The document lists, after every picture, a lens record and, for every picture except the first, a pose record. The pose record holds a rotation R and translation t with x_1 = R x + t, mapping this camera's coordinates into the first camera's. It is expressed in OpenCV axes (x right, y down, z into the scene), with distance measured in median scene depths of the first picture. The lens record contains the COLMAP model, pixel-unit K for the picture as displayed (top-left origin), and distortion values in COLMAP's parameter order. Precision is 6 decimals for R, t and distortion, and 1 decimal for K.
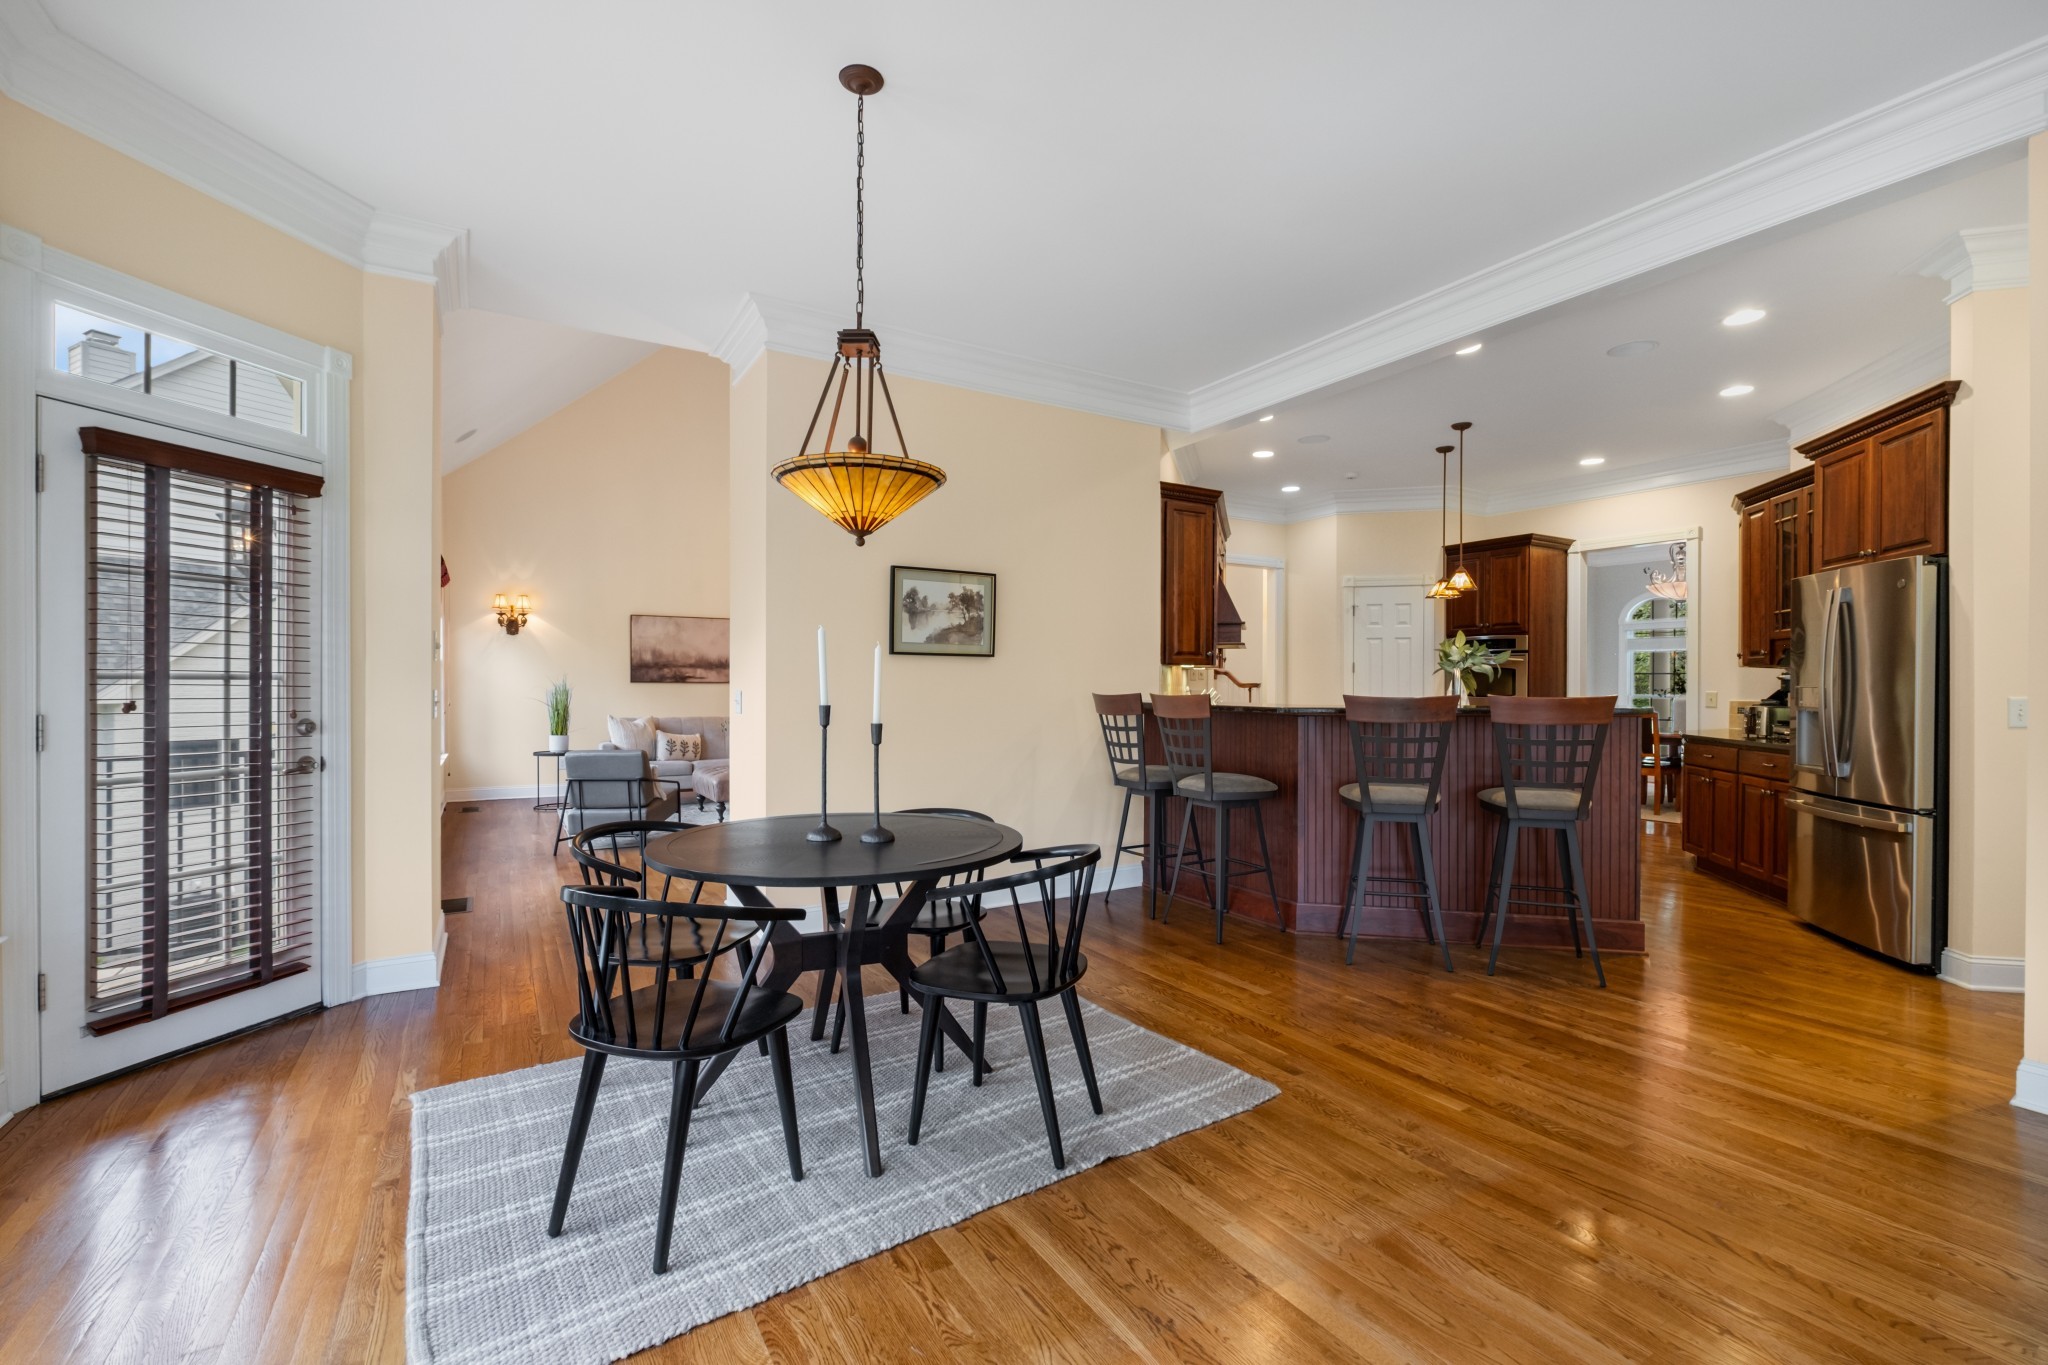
lens RADIAL K [[870.6, 0, 1049.8], [0, 870.6, 687.0], [0, 0, 1]] dist [-0.000273, -0.000648]
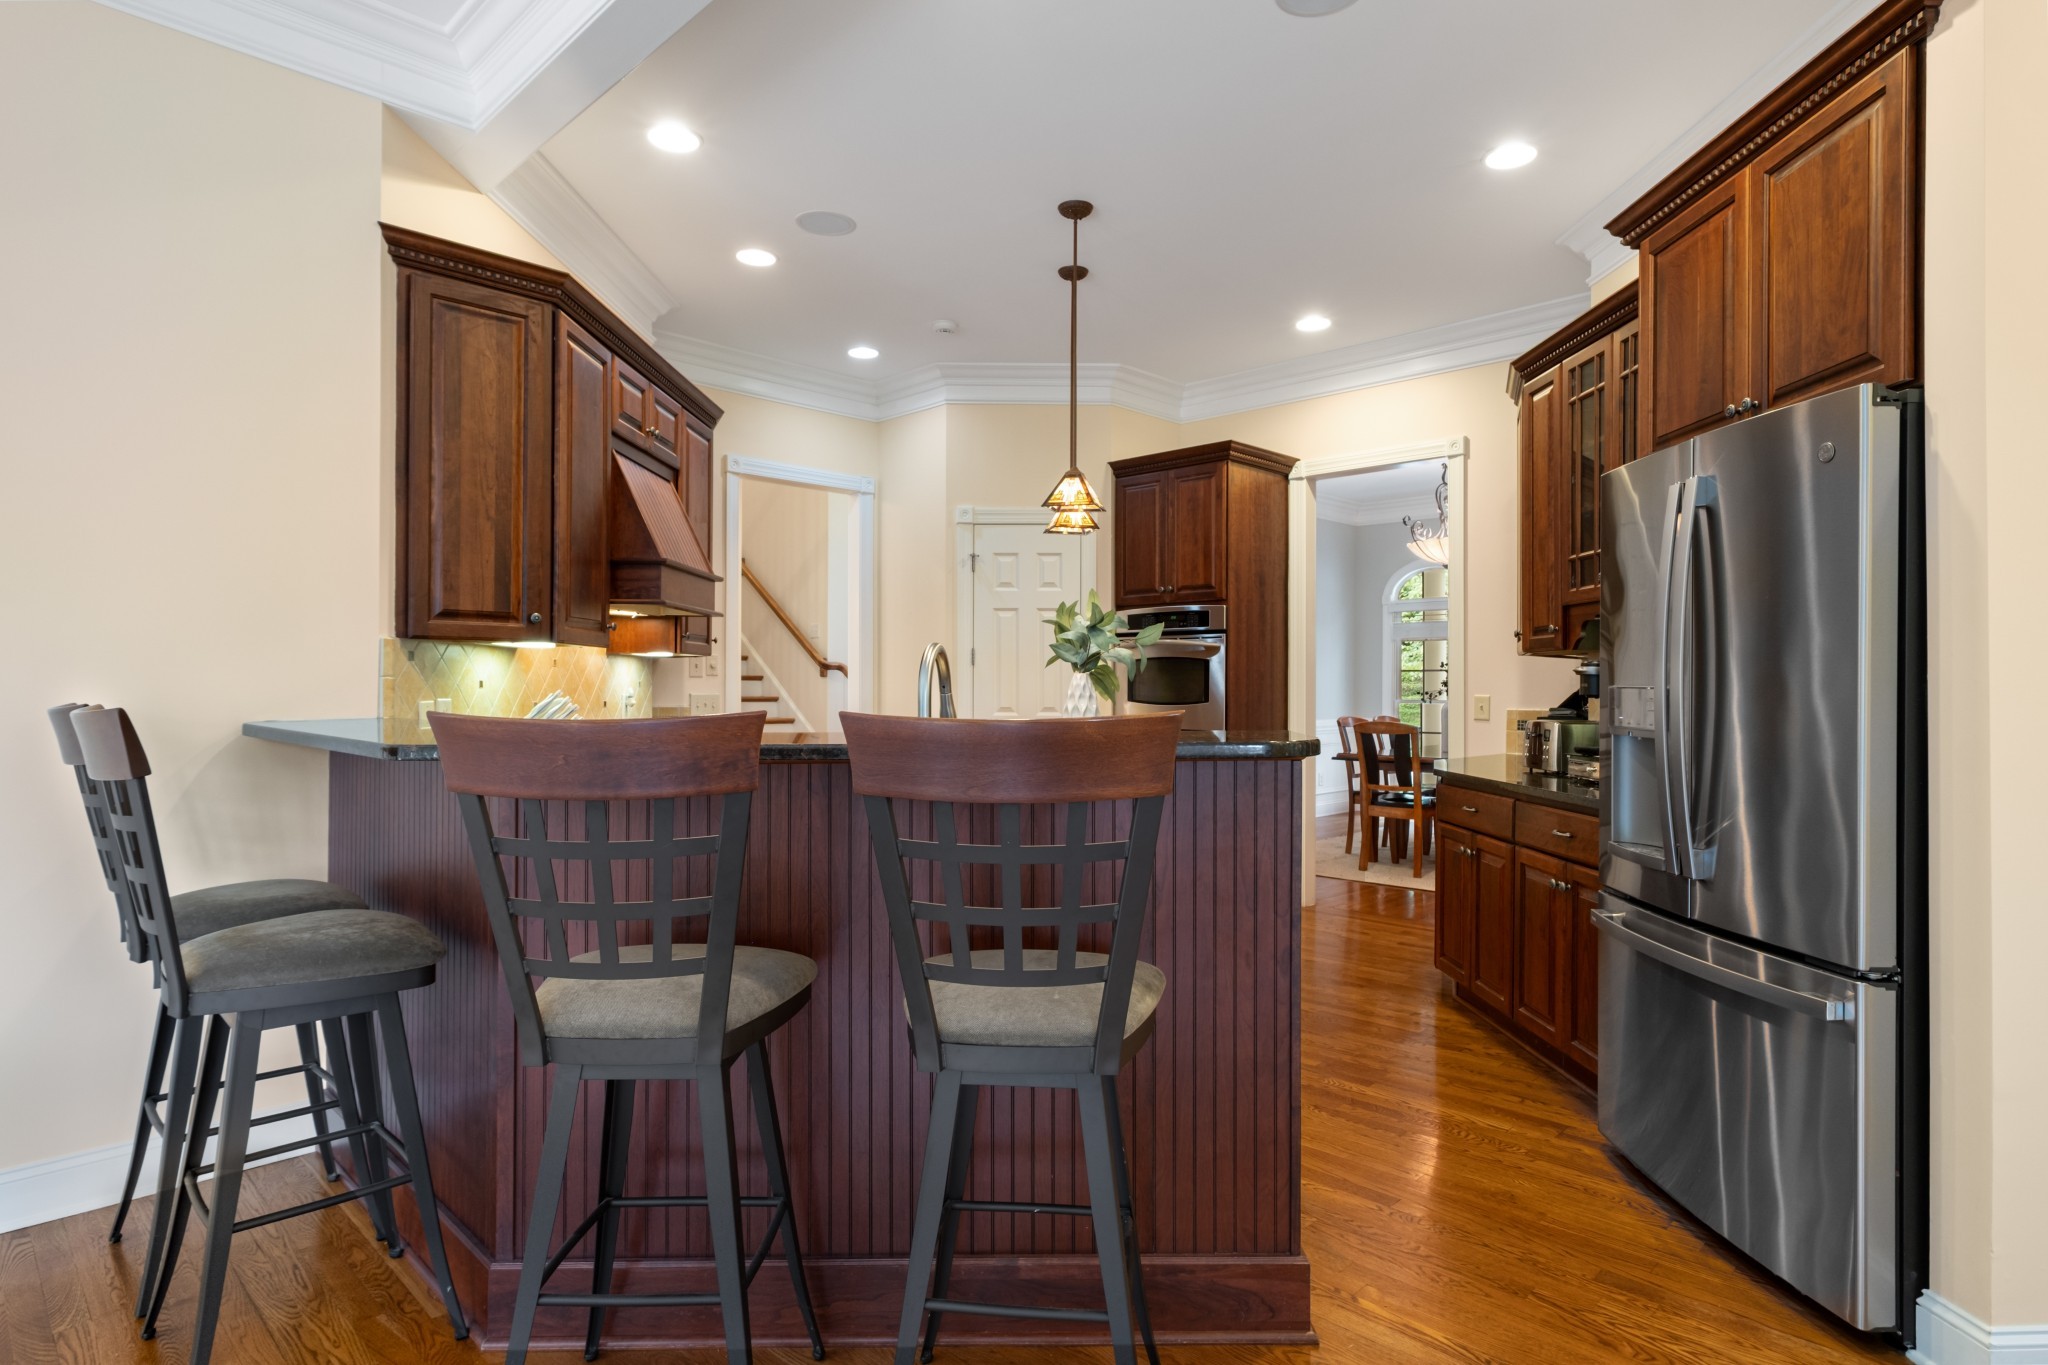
lens RADIAL K [[1078.7, 0, 1024.0], [0, 1078.7, 682.5], [0, 0, 1]] dist [0.001048, 0.001059]
pose [[0.972916, 0.000950, 0.231156, 0.315460], [0.000415, 0.999983, -0.005859, 0.000710], [-0.231158, 0.005796, 0.972899, 0.387580]]
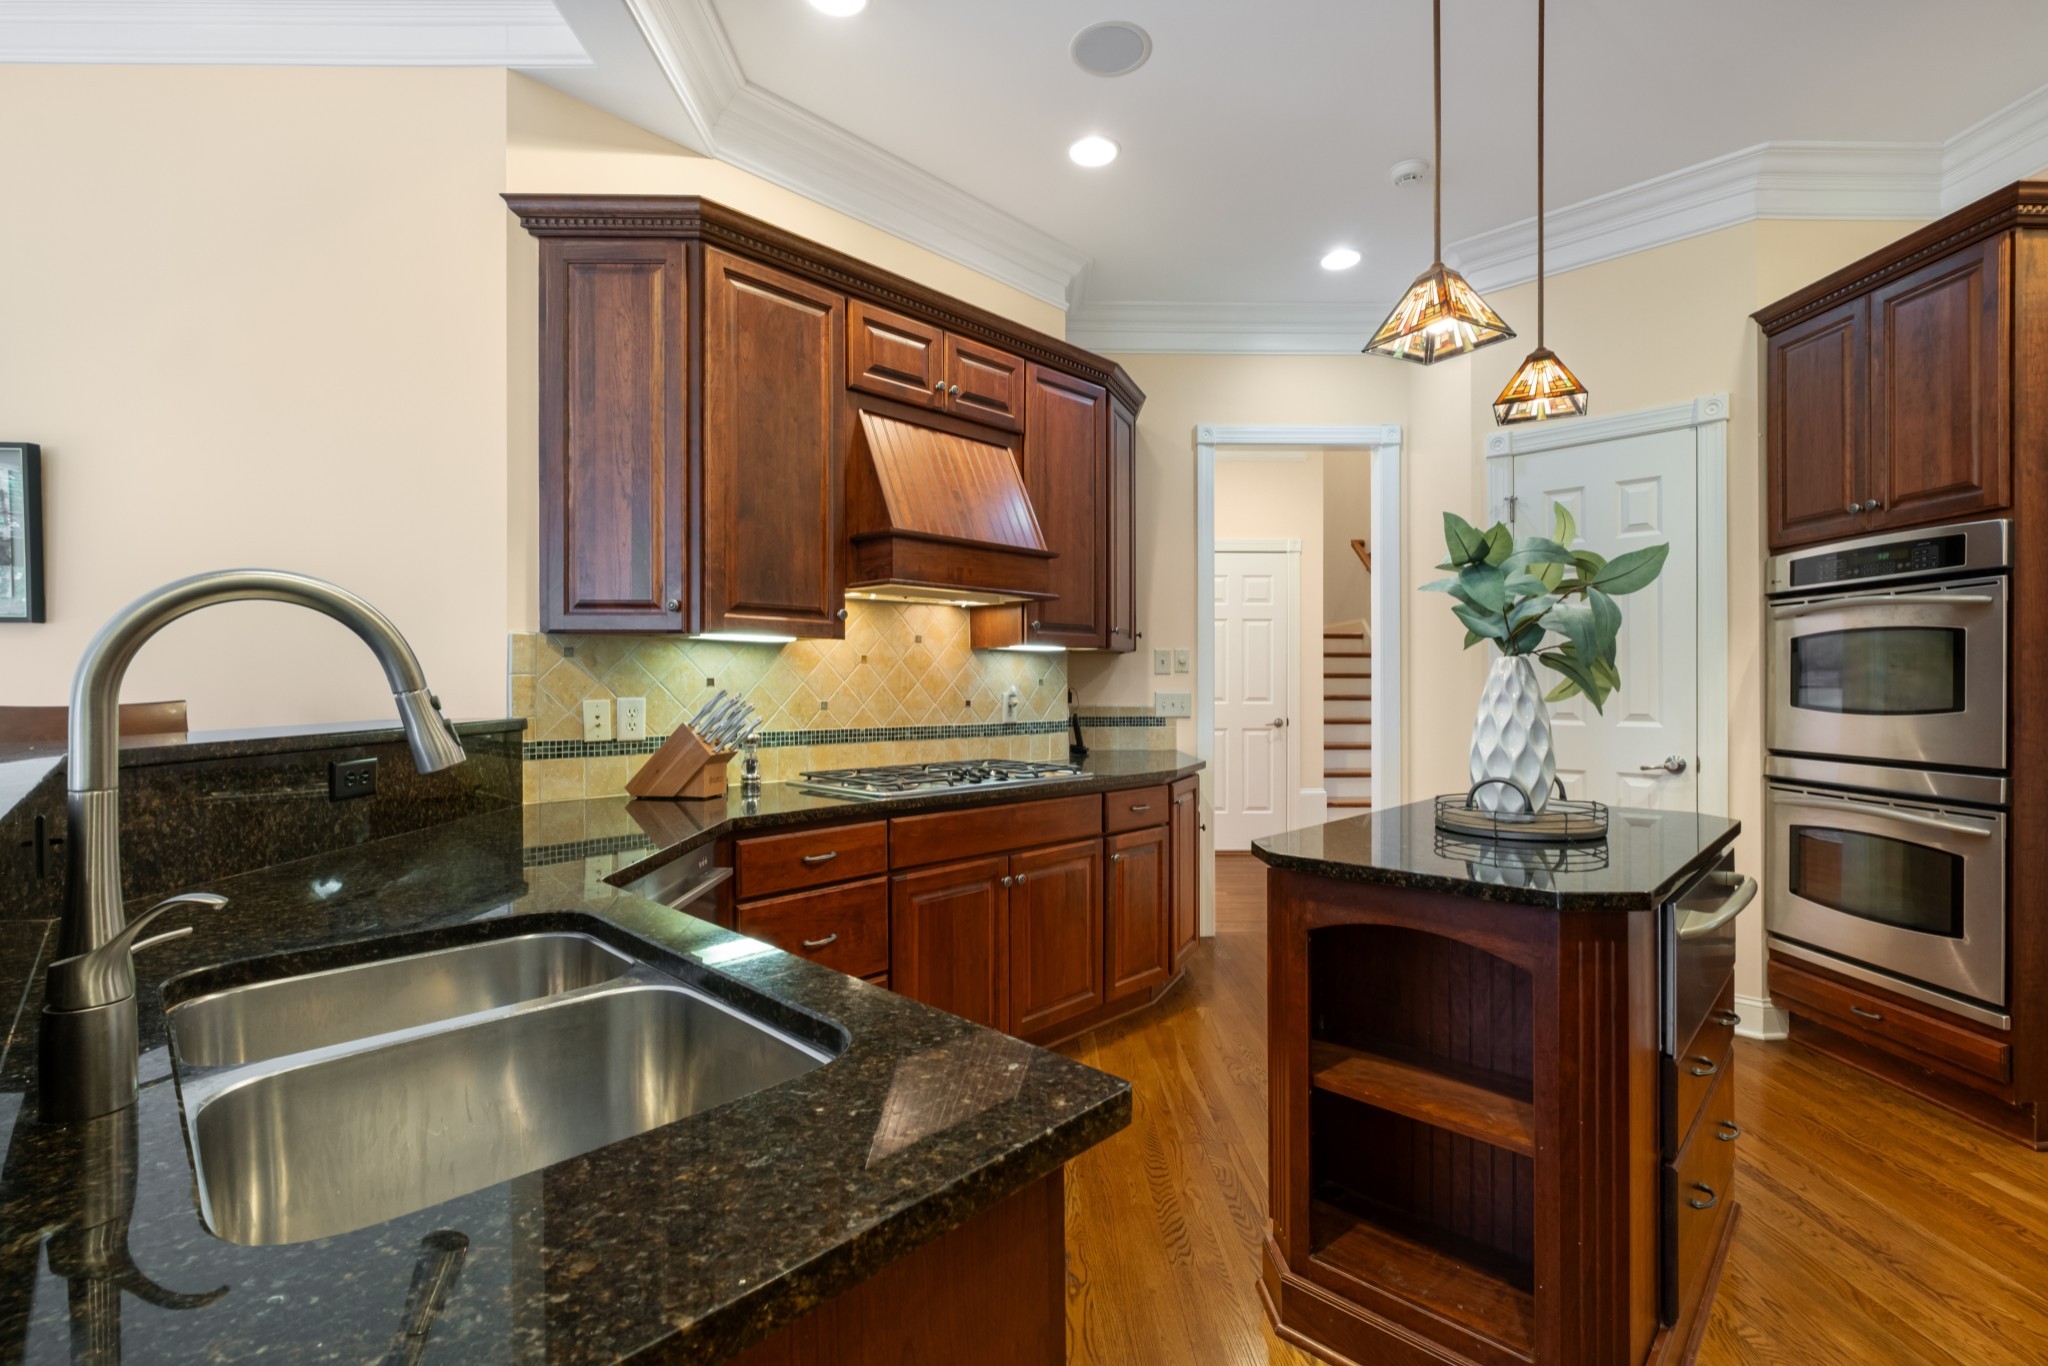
lens RADIAL K [[891.1, 0, 1053.4], [0, 891.1, 684.7], [0, 0, 1]] dist [0.000725, -0.000372]
pose [[0.865810, -0.003648, -0.500360, 0.563468], [0.001761, 0.999989, -0.004244, 0.001846], [0.500370, 0.002793, 0.865807, 0.753196]]
